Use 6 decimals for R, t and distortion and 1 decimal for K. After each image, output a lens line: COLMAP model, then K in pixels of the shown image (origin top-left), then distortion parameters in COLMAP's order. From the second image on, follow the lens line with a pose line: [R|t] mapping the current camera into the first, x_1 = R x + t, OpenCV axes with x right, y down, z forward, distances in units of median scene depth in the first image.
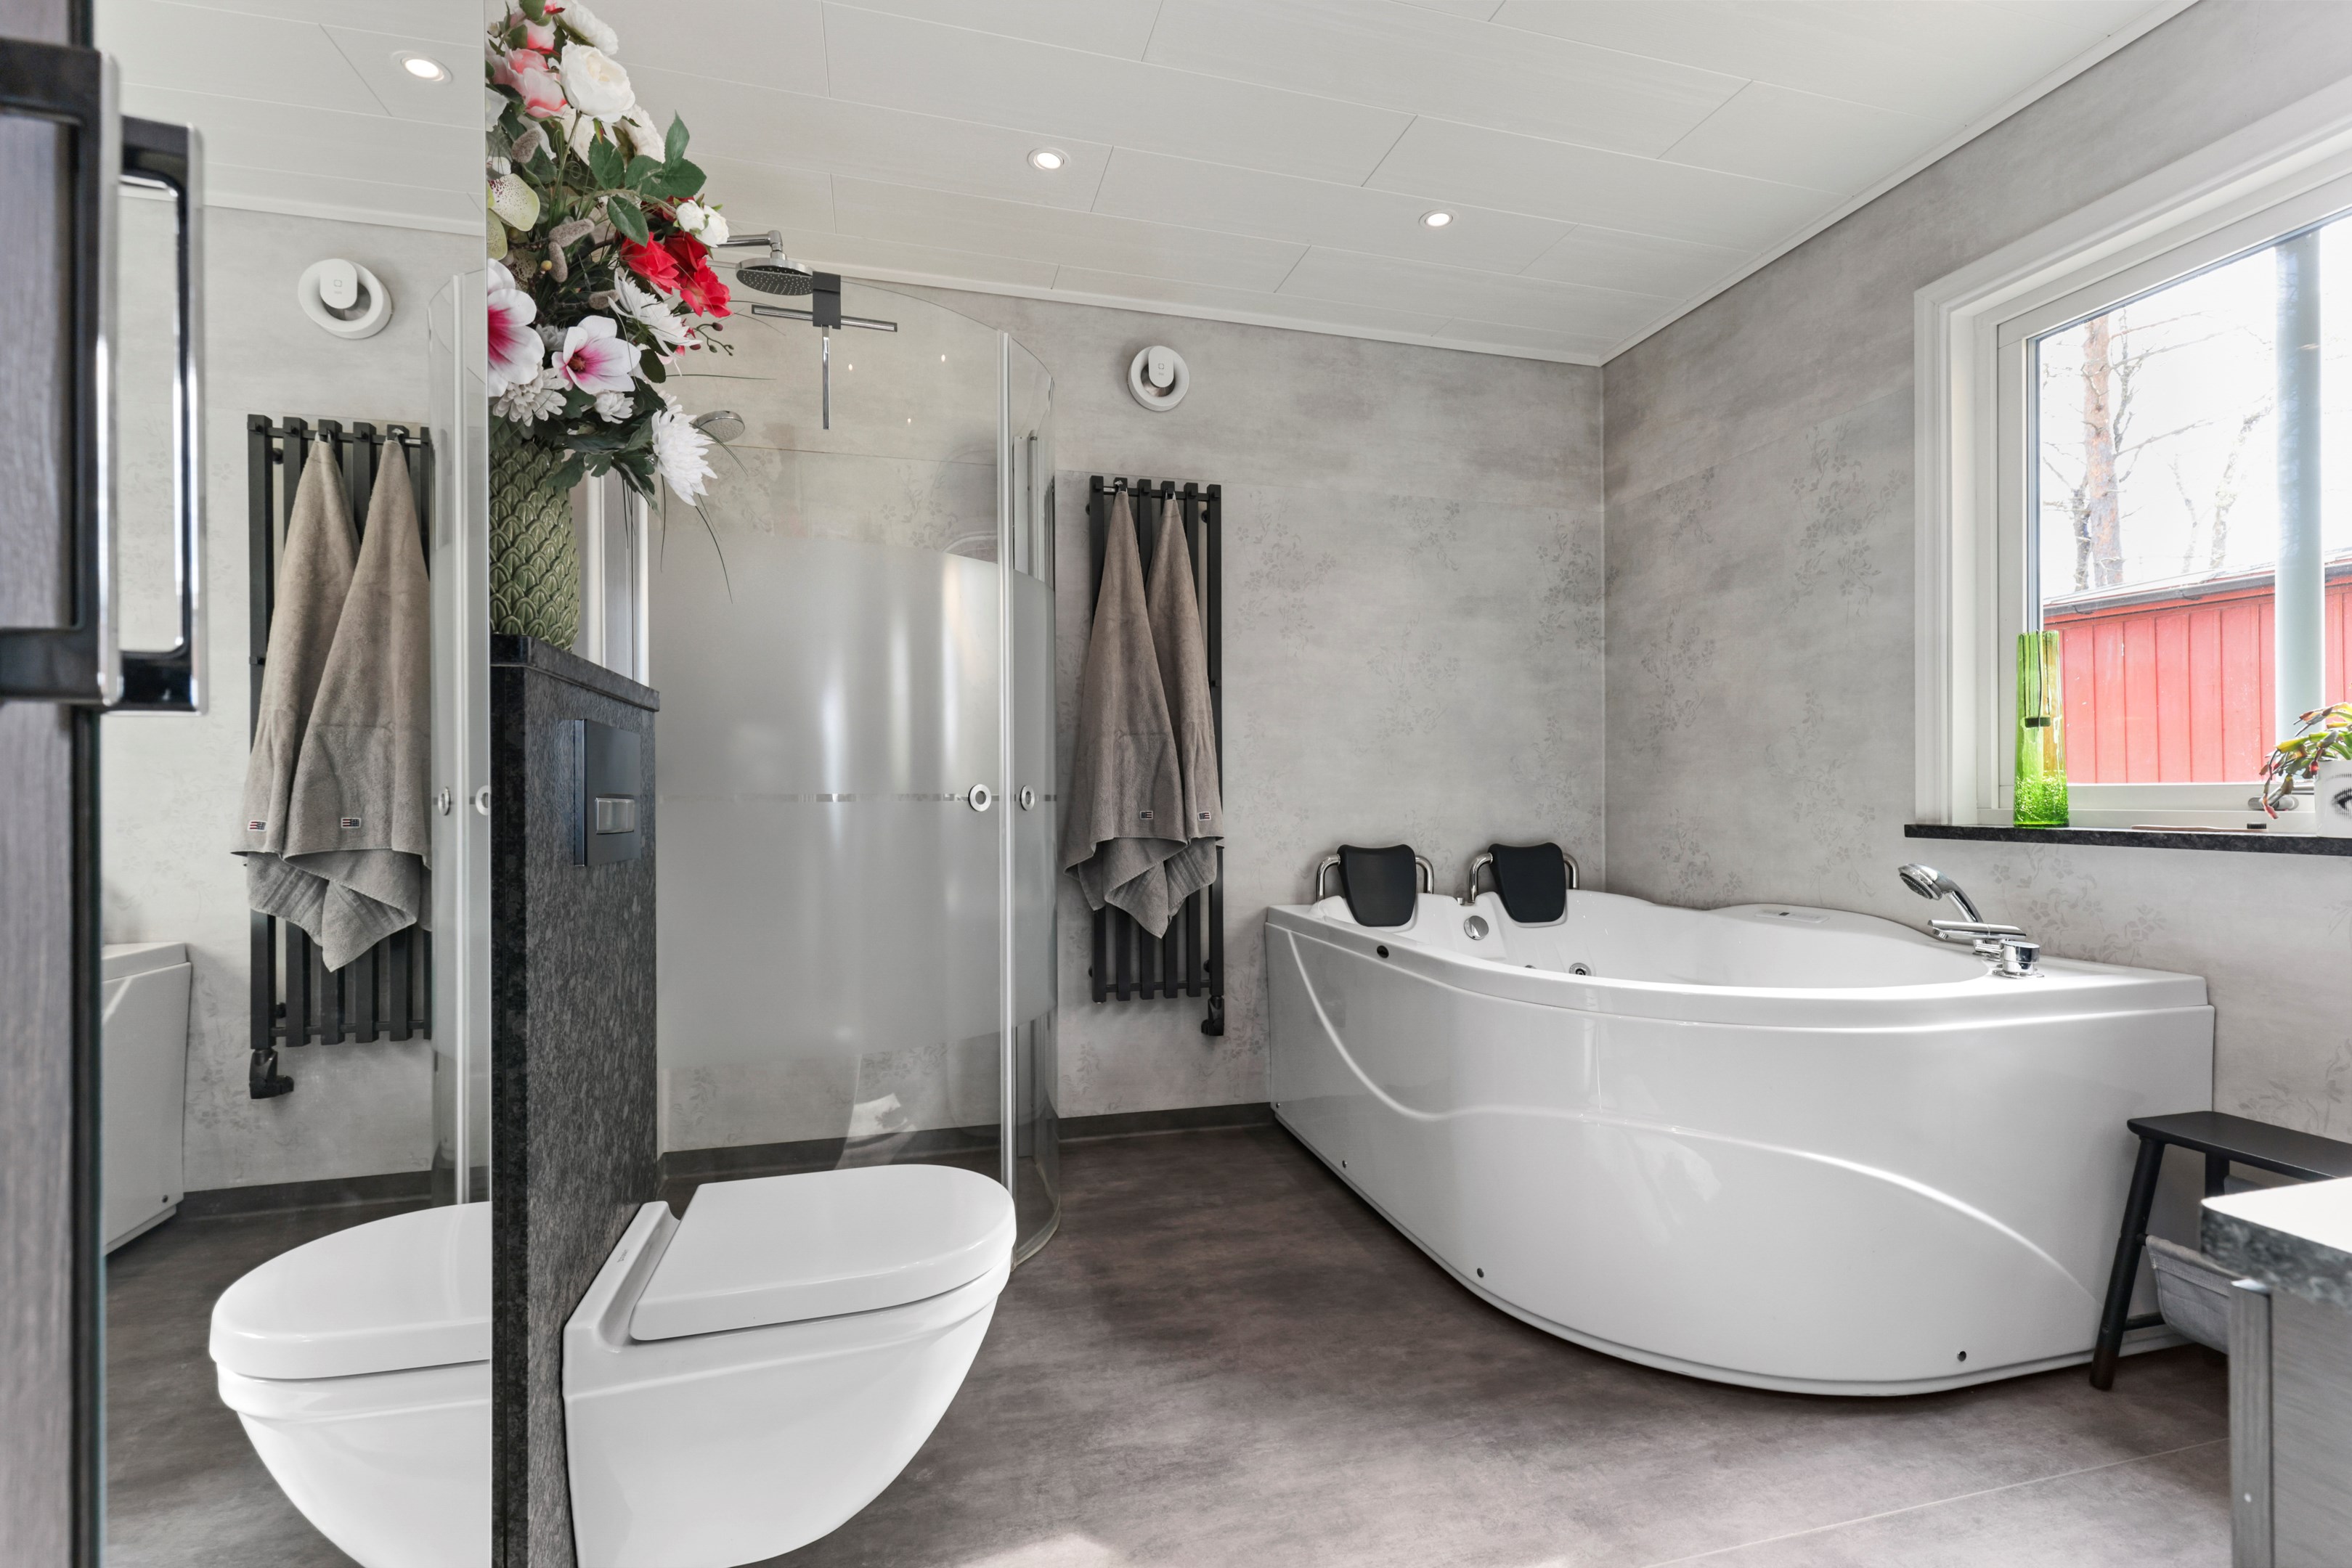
lens RADIAL K [[1050.2, 0, 1181.5], [0, 1050.2, 793.9], [0, 0, 1]] dist [-0.002158, -0.000116]
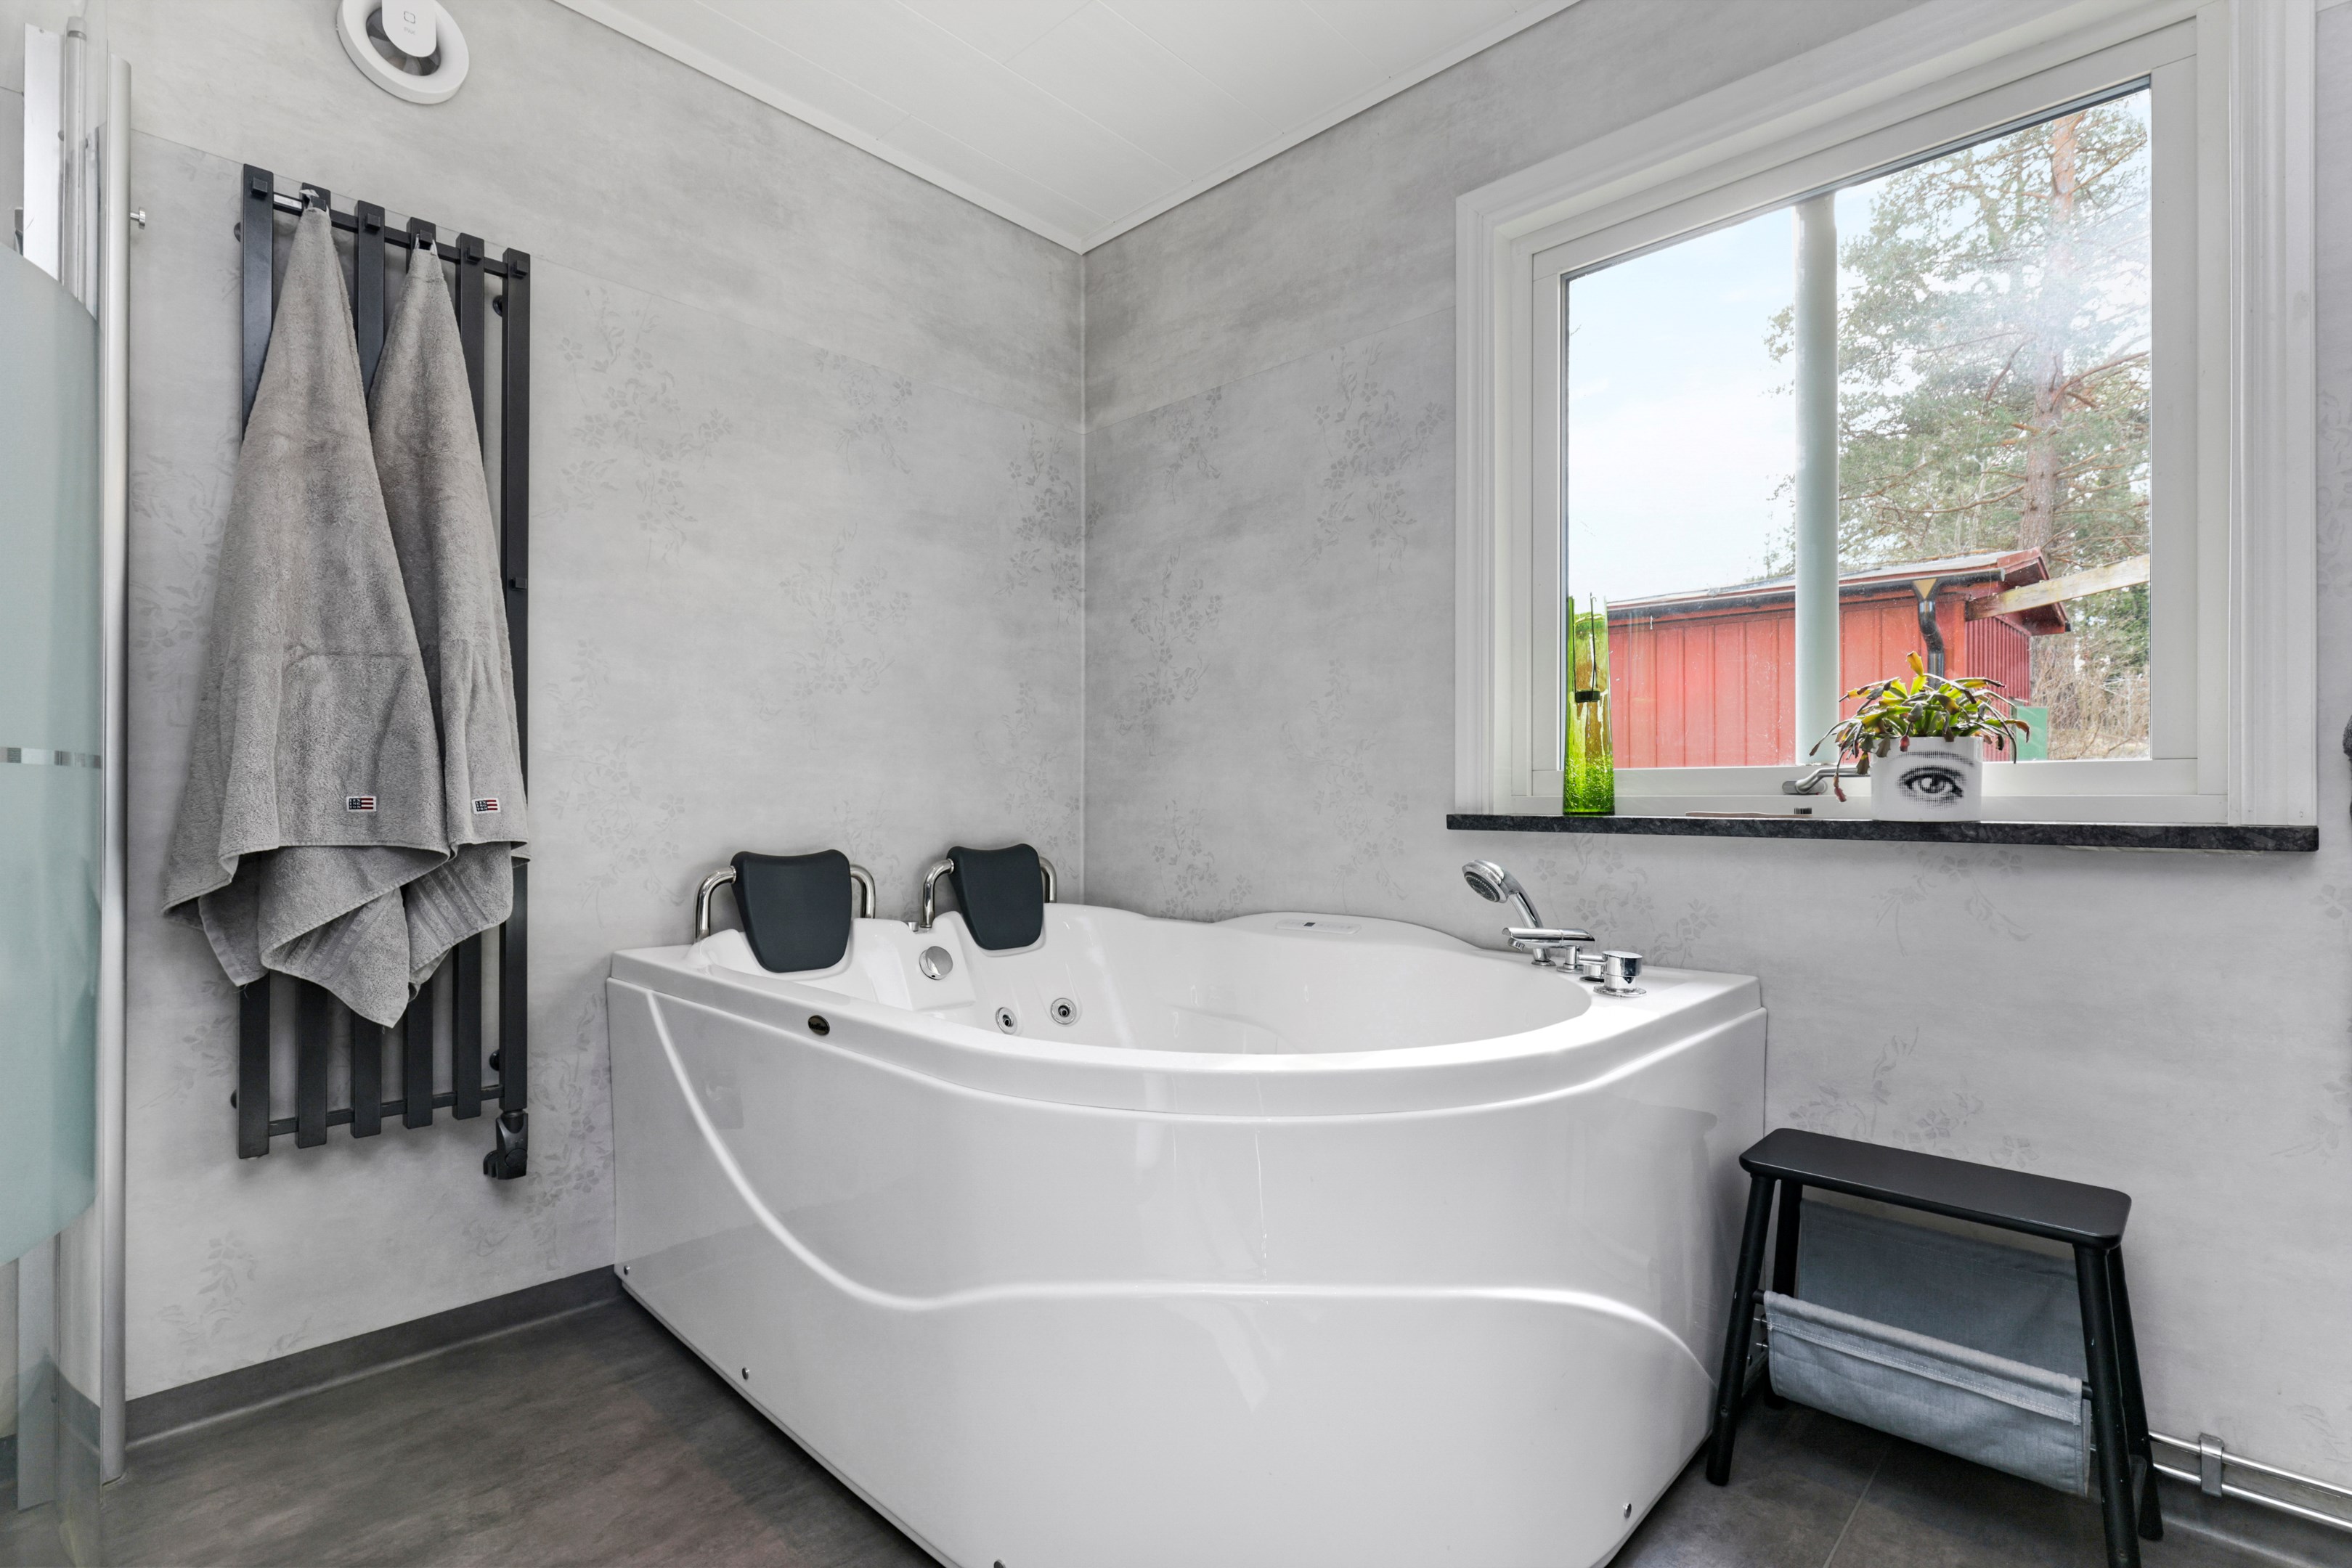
lens RADIAL K [[1105.4, 0, 1185.5], [0, 1105.4, 793.6], [0, 0, 1]] dist [0.001156, -0.000254]
pose [[0.851813, 0.008394, 0.523779, 0.028568], [-0.006386, 0.999964, -0.005640, 0.014783], [-0.523807, 0.001459, 0.851835, 0.272765]]
